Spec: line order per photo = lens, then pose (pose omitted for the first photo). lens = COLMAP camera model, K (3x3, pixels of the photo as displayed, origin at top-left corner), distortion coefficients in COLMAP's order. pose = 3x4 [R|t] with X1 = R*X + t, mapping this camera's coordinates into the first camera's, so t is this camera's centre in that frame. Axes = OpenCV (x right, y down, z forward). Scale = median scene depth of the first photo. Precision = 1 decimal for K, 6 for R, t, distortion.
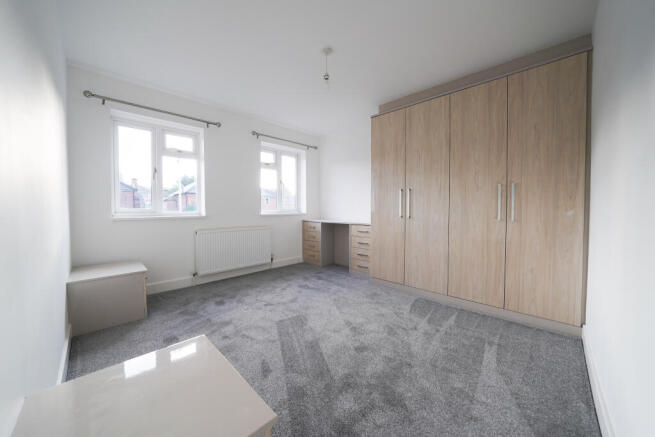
lens RADIAL K [[229.5, 0, 328.3], [0, 229.5, 214.1], [0, 0, 1]] dist [-0.012048, 0.001057]
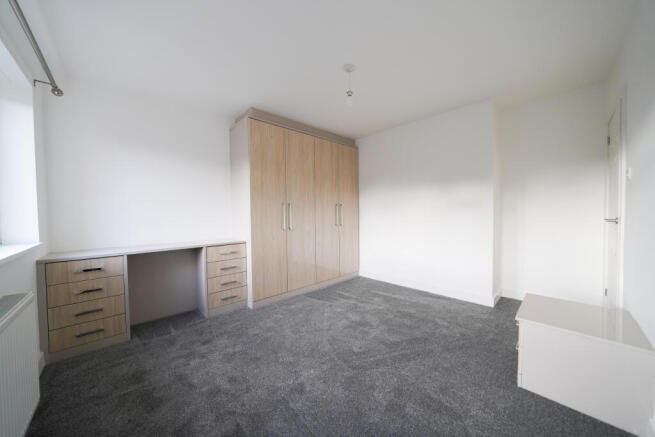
lens RADIAL K [[229.5, 0, 321.6], [0, 229.5, 218.0], [0, 0, 1]] dist [-0.012048, 0.001057]
pose [[0.060049, -0.021389, 0.997966, -0.728956], [0.045413, 0.998794, 0.018674, -0.050686], [-0.997162, 0.044199, 0.060948, 0.763242]]
